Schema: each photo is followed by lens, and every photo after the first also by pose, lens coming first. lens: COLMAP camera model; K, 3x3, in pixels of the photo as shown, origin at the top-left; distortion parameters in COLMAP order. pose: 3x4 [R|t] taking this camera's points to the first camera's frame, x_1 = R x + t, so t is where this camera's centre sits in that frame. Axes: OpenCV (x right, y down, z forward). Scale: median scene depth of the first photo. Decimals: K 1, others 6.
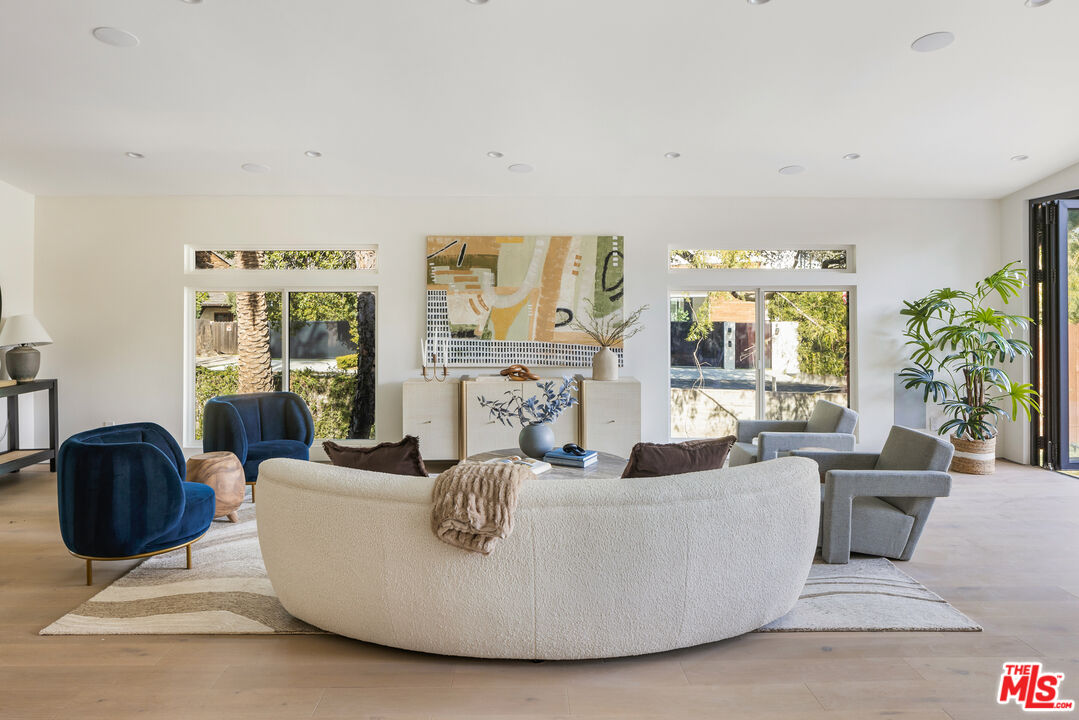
lens RADIAL K [[731.6, 0, 528.2], [0, 731.6, 307.6], [0, 0, 1]] dist [-0.007615, -0.005886]
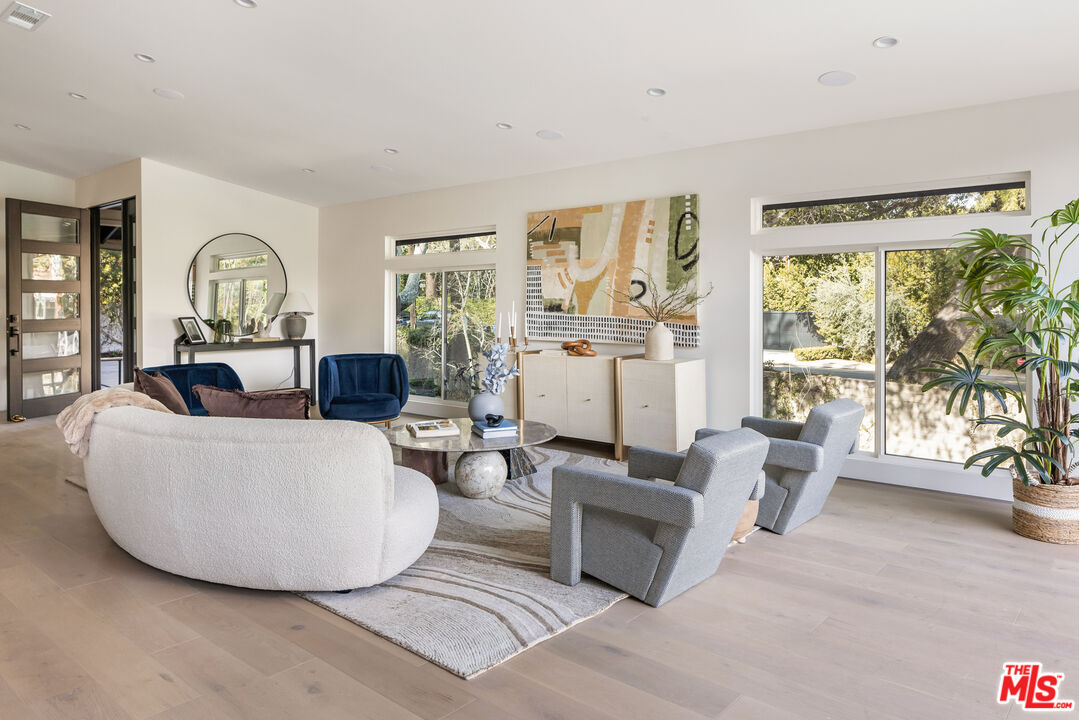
lens RADIAL K [[731.6, 0, 528.2], [0, 731.6, 307.6], [0, 0, 1]] dist [-0.007615, -0.005886]
pose [[0.740544, 0.002575, -0.672003, 0.558401], [0.003152, 0.999968, 0.007306, 0.027985], [0.672001, -0.007529, 0.740512, 0.235138]]
